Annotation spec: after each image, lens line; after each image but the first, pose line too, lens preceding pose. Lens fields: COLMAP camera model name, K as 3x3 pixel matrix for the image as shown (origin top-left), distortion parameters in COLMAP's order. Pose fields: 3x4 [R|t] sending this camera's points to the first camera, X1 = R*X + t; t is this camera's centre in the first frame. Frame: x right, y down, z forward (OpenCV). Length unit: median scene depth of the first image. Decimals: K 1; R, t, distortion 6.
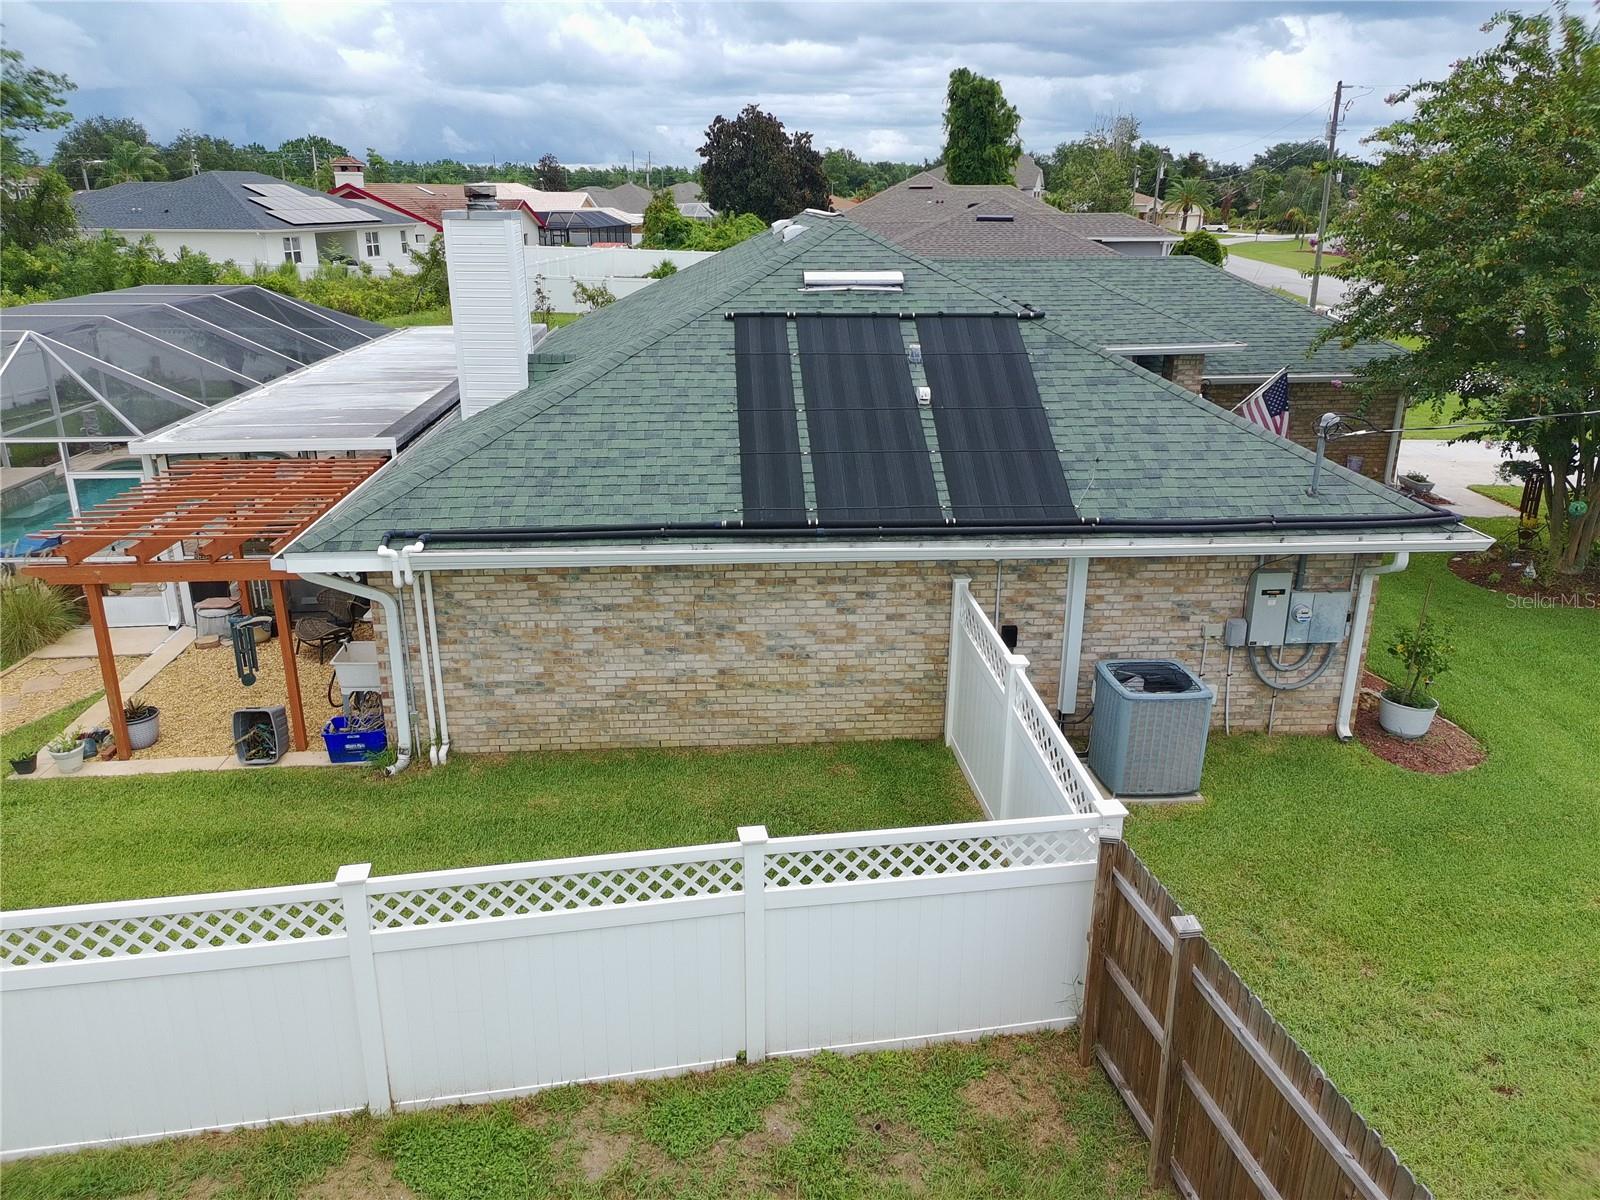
lens RADIAL K [[1183.6, 0, 796.9], [0, 1183.6, 595.2], [0, 0, 1]] dist [0.075609, -0.080275]
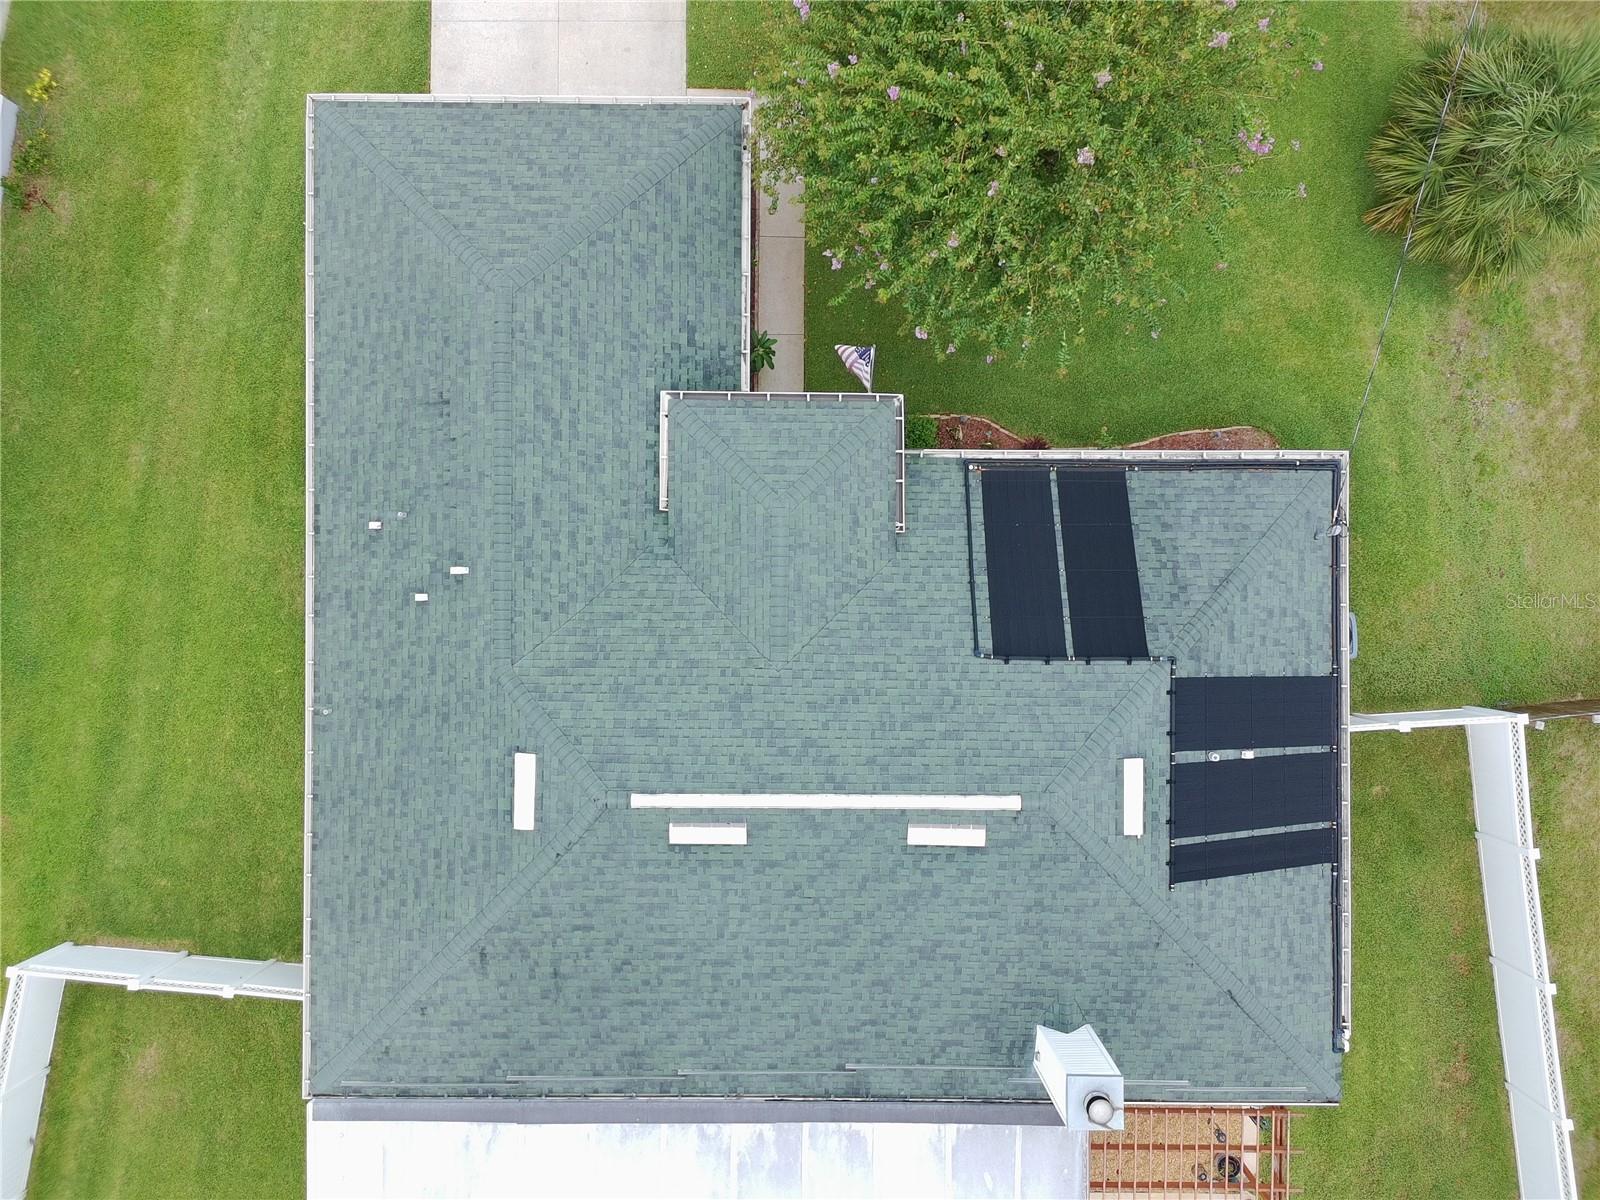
lens RADIAL K [[1183.6, 0, 799.0], [0, 1183.6, 599.8], [0, 0, 1]] dist [0.075609, -0.080275]
pose [[0.063165, -0.998001, -0.002145, 0.288845], [0.324289, 0.018492, 0.945777, -1.936168], [-0.943847, -0.060435, 0.324809, 1.116027]]
